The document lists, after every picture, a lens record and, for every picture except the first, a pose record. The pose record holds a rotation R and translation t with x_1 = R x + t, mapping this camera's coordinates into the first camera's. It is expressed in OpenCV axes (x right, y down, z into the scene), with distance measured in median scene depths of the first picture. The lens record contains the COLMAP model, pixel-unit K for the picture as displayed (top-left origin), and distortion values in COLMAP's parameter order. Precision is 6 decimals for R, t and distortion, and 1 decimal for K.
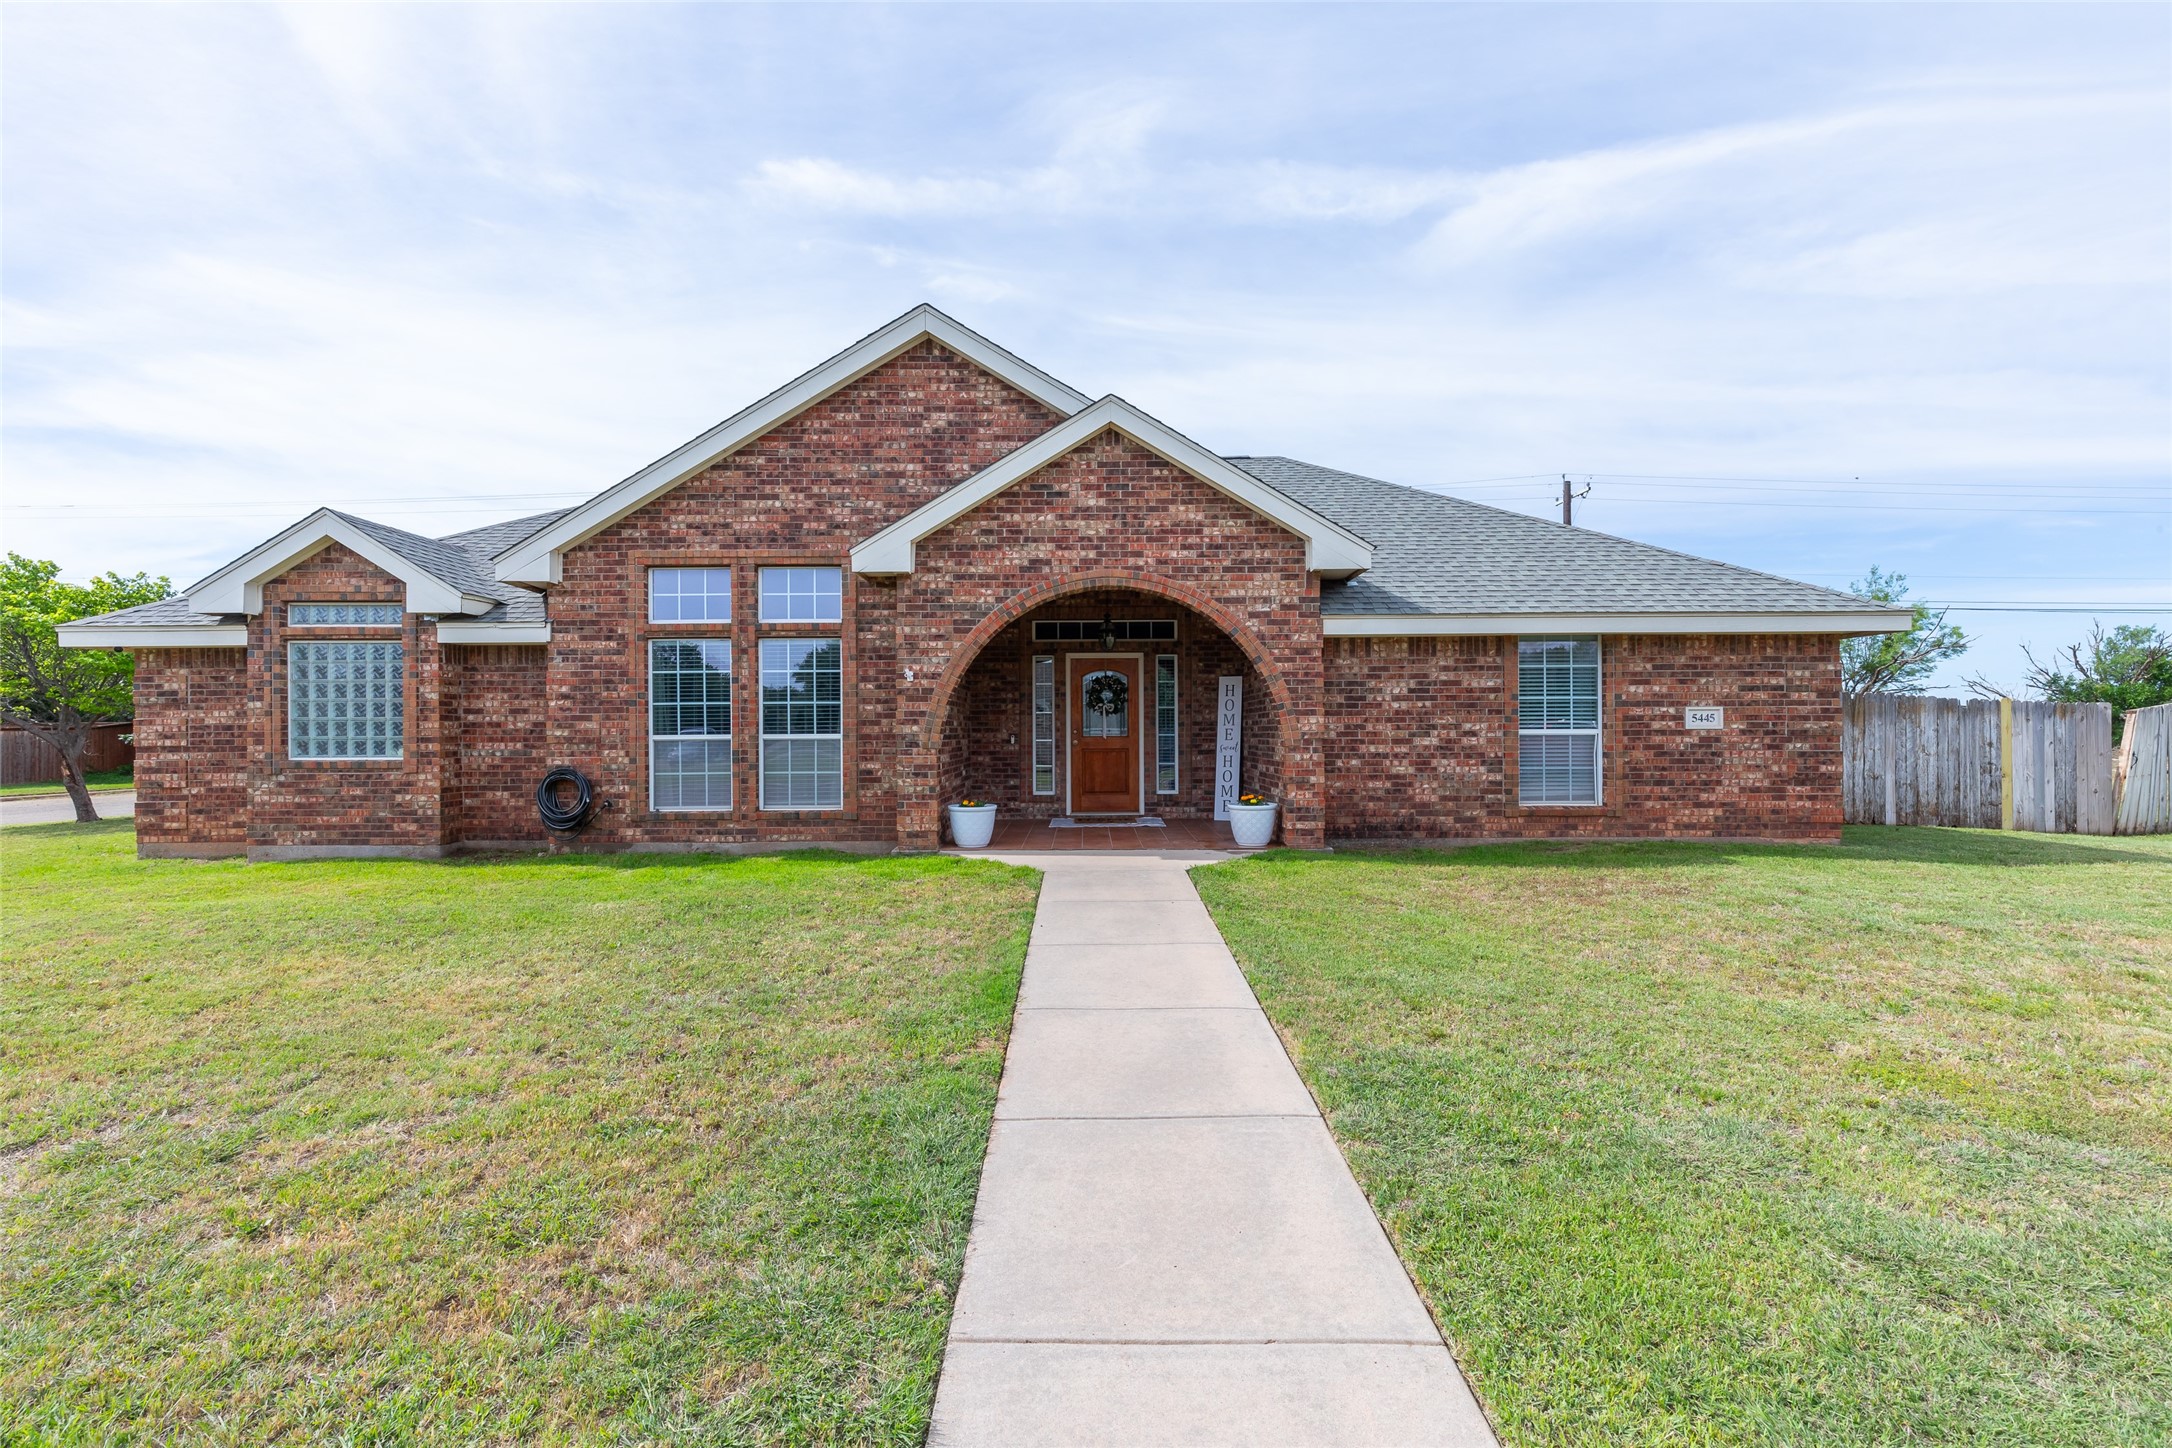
lens RADIAL K [[967.5, 0, 1082.5], [0, 967.5, 731.2], [0, 0, 1]] dist [0.014825, -0.000396]
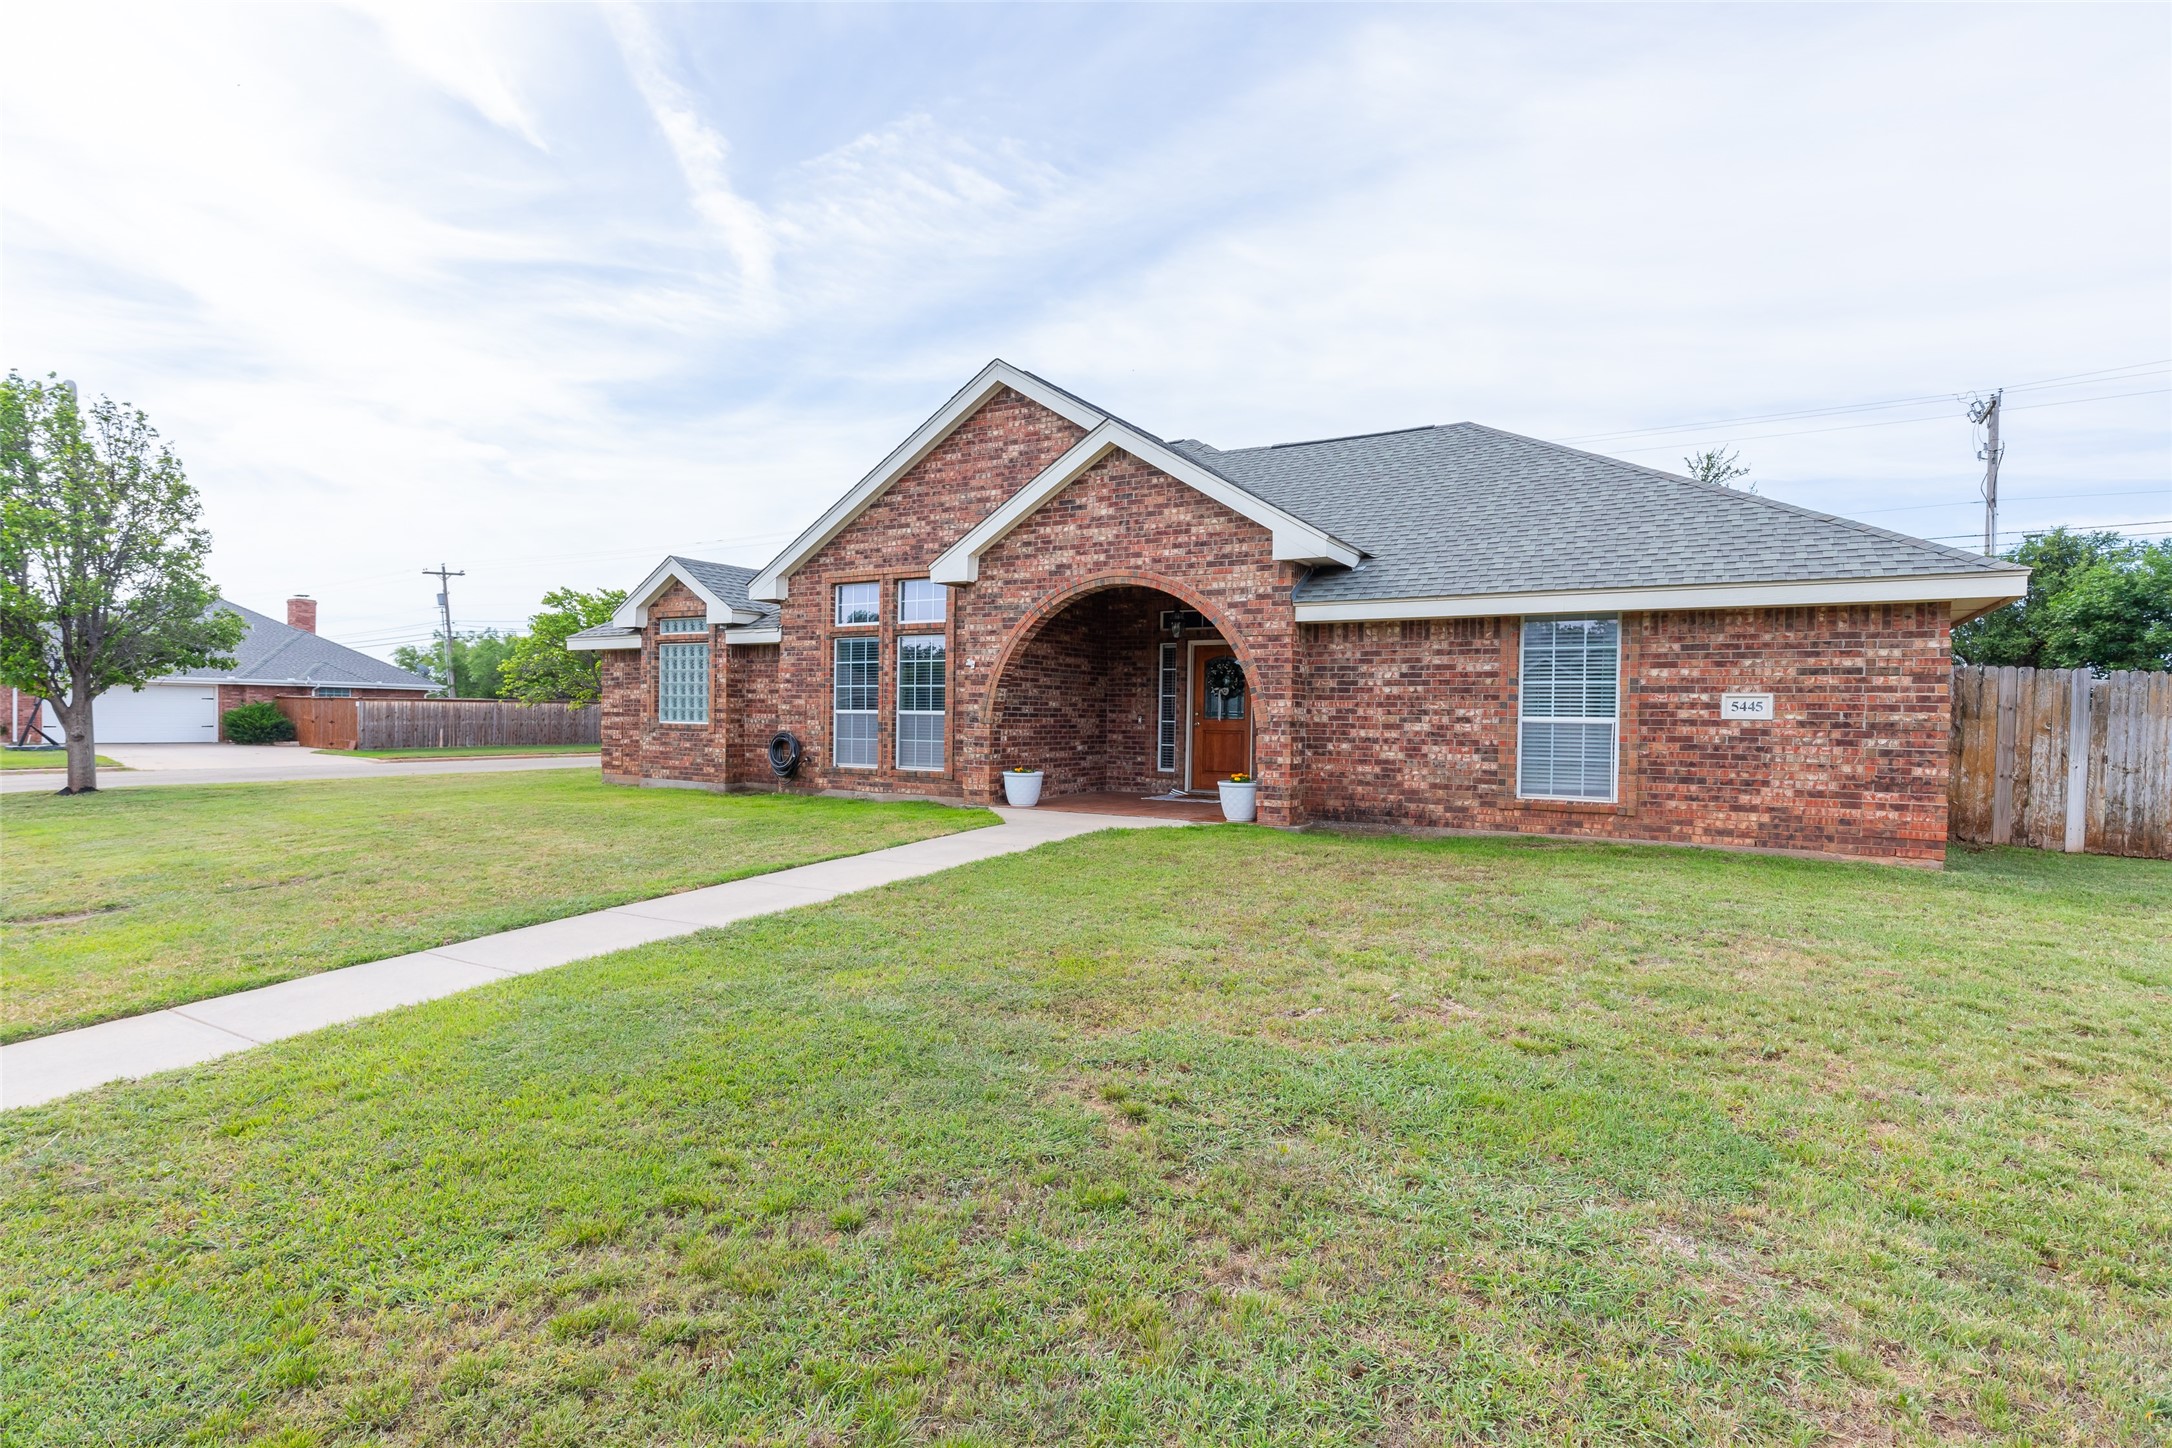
lens RADIAL K [[1087.3, 0, 1086.0], [0, 1087.3, 724.0], [0, 0, 1]] dist [0.002863, 0.000140]
pose [[0.857754, 0.020638, -0.513647, 0.631761], [-0.018253, 0.999786, 0.009689, 0.003007], [0.513737, 0.001065, 0.857947, -0.113159]]
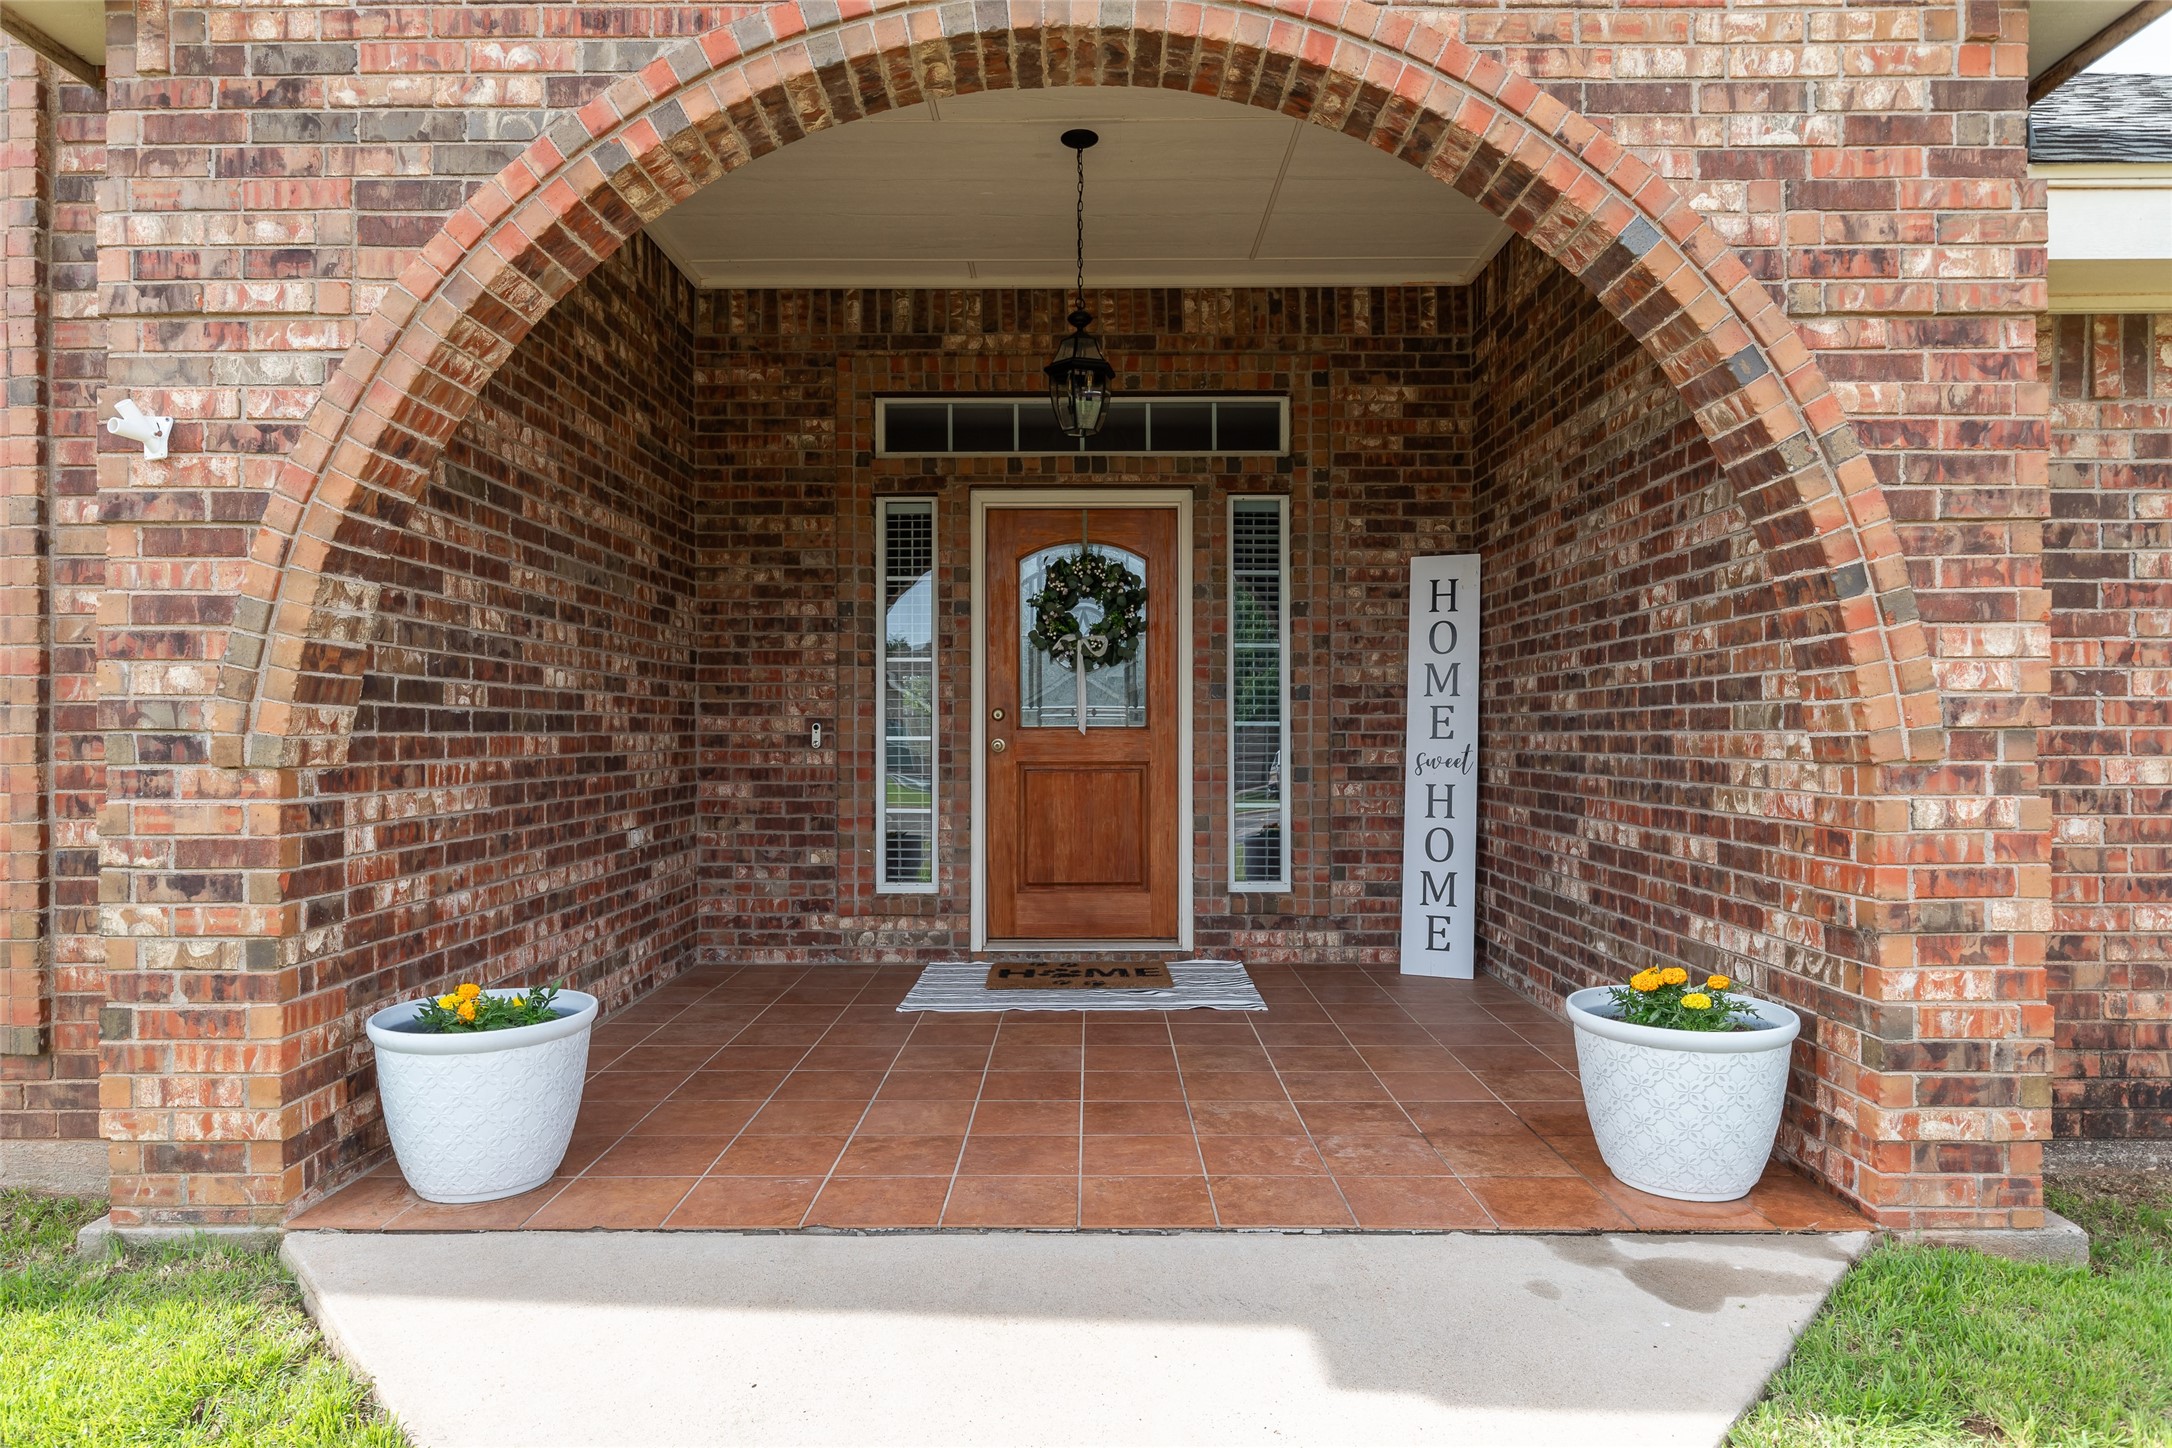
lens RADIAL K [[1239.0, 0, 1080.3], [0, 1239.0, 733.5], [0, 0, 1]] dist [0.000243, -0.000357]
pose [[0.999984, 0.003007, -0.004836, 0.031061], [-0.003002, 0.999995, 0.001075, 0.008908], [0.004839, -0.001060, 0.999988, 0.687552]]
